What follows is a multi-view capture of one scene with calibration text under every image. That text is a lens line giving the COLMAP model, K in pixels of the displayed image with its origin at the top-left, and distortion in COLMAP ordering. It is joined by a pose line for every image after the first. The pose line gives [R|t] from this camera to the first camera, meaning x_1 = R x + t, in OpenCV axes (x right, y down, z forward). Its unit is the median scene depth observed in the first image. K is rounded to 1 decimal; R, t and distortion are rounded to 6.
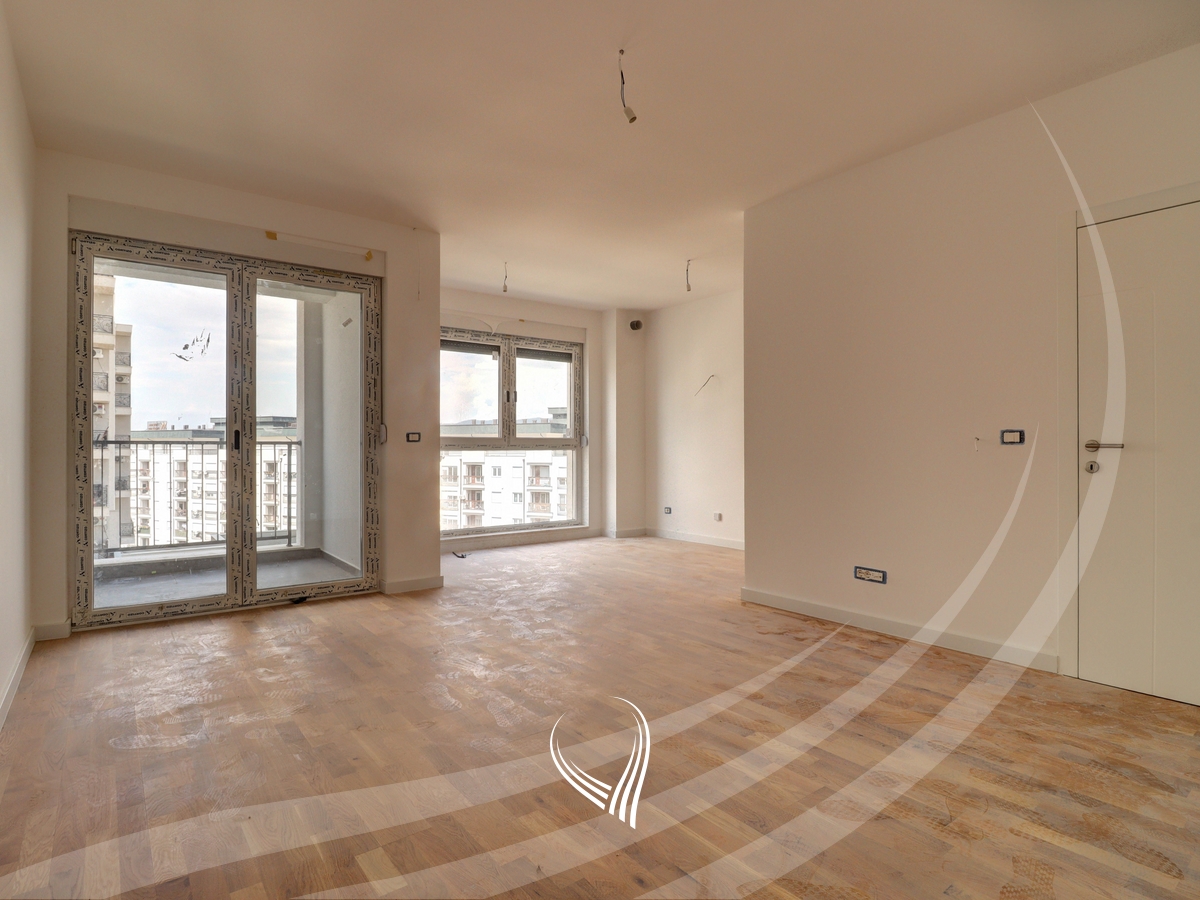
lens RADIAL K [[632.5, 0, 607.1], [0, 632.5, 443.4], [0, 0, 1]] dist [-0.007284, -0.005605]
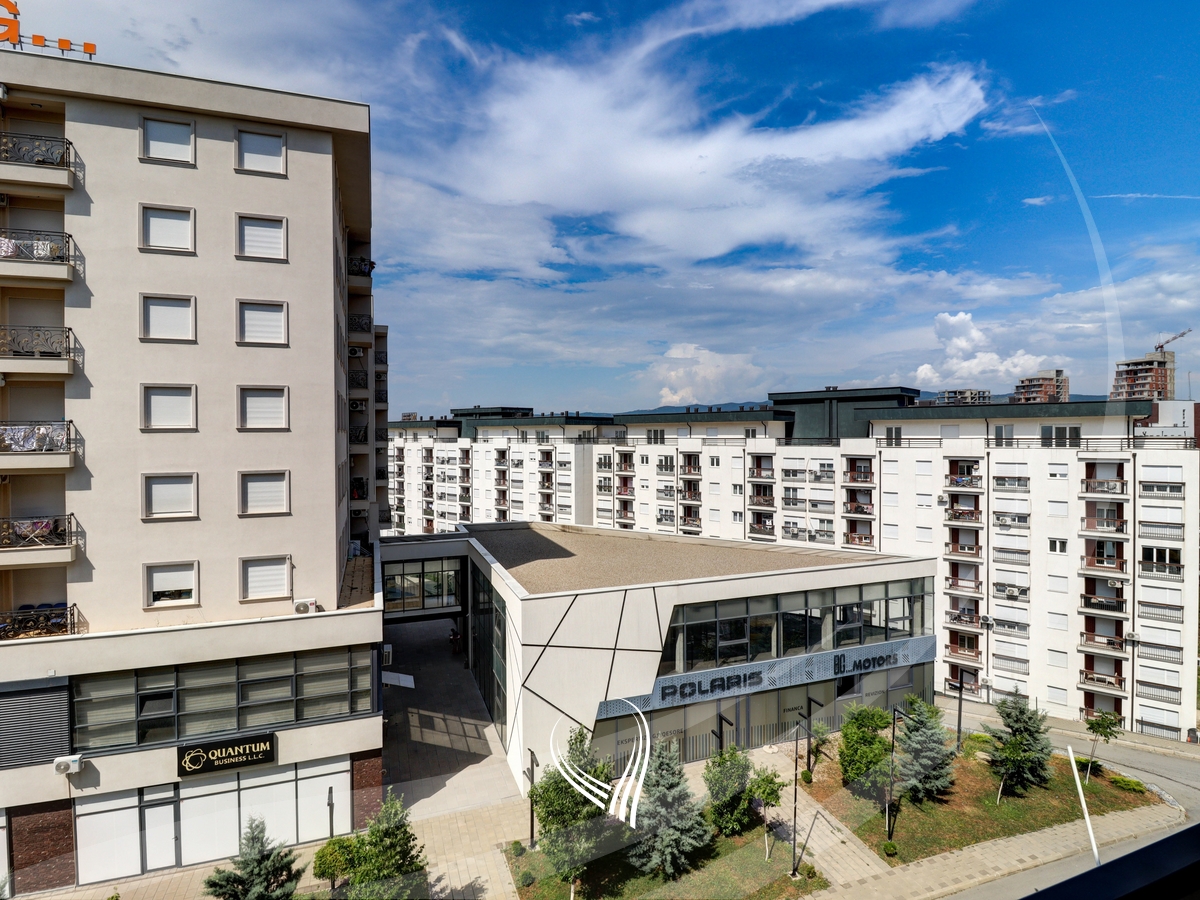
lens RADIAL K [[632.5, 0, 618.6], [0, 632.5, 440.7], [0, 0, 1]] dist [-0.007284, -0.005605]
pose [[0.955182, -0.000116, -0.296021, -0.091533], [0.005278, 0.999848, 0.016640, -0.012154], [0.295974, -0.017457, 0.955037, 0.128102]]
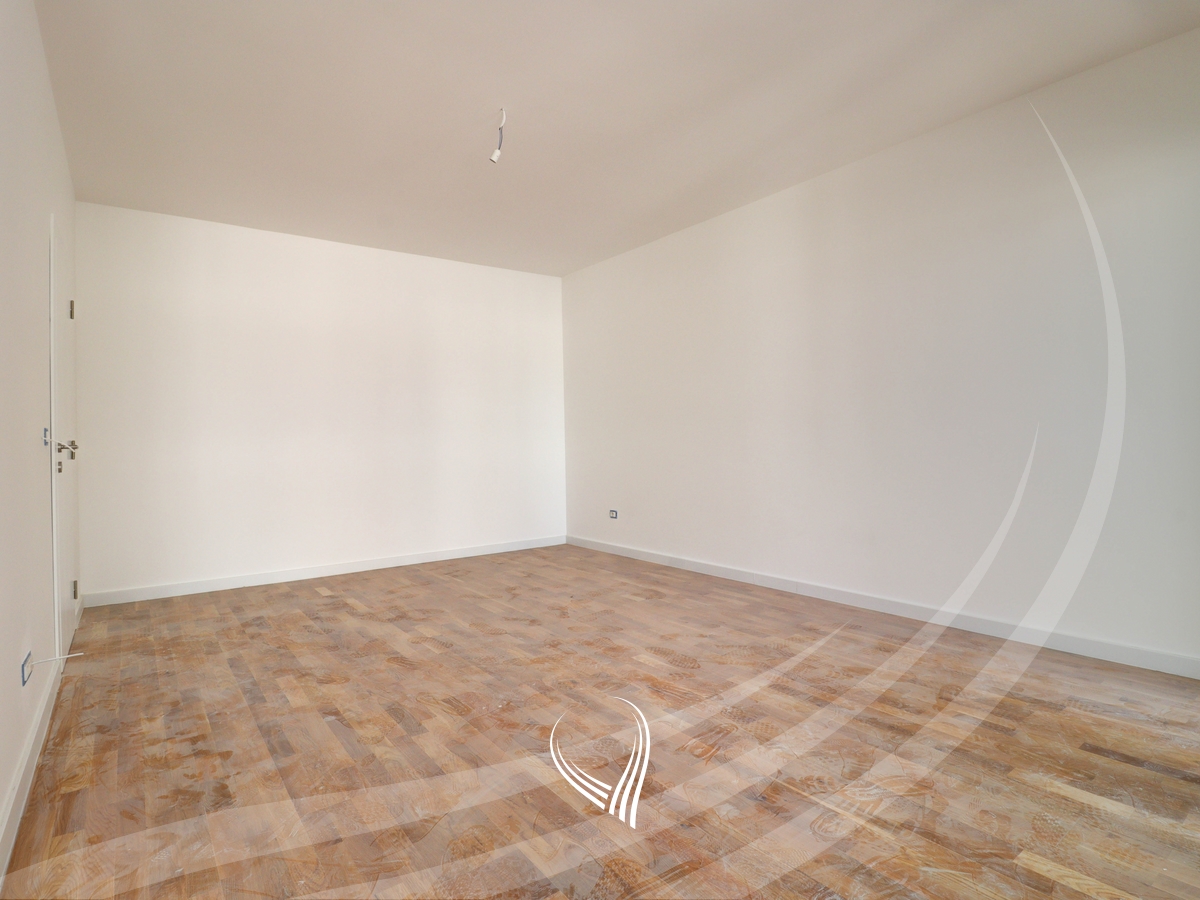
lens RADIAL K [[632.5, 0, 608.8], [0, 632.5, 448.0], [0, 0, 1]] dist [-0.007284, -0.005605]
pose [[-0.999796, 0.020177, 0.001238, -0.114188], [0.020175, 0.999795, -0.001389, 0.018554], [-0.001265, -0.001364, -0.999998, 1.496387]]
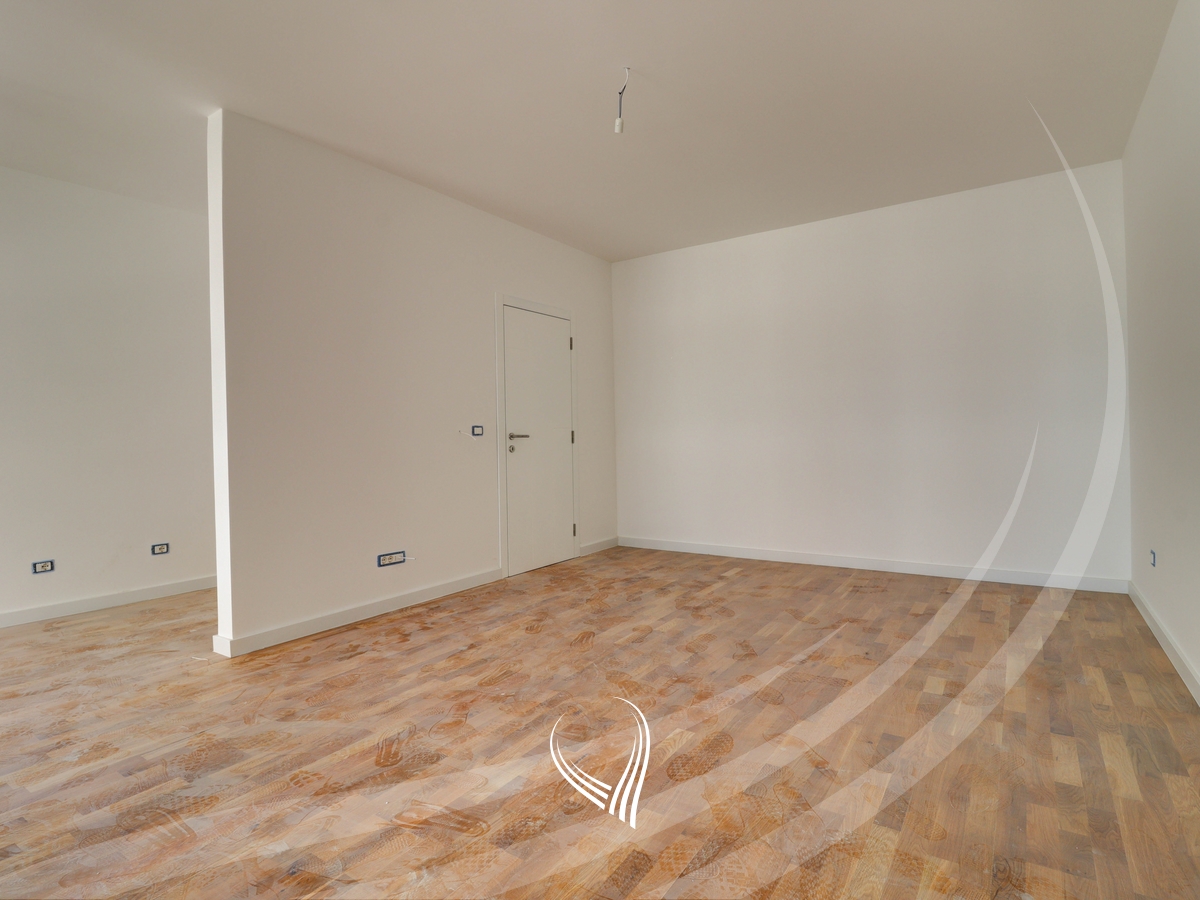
lens RADIAL K [[632.5, 0, 607.2], [0, 632.5, 450.4], [0, 0, 1]] dist [-0.007284, -0.005605]
pose [[-0.321127, -0.013720, 0.946937, -0.669273], [0.010211, 0.999787, 0.017948, 0.010284], [-0.946981, 0.015432, -0.320918, 0.949772]]
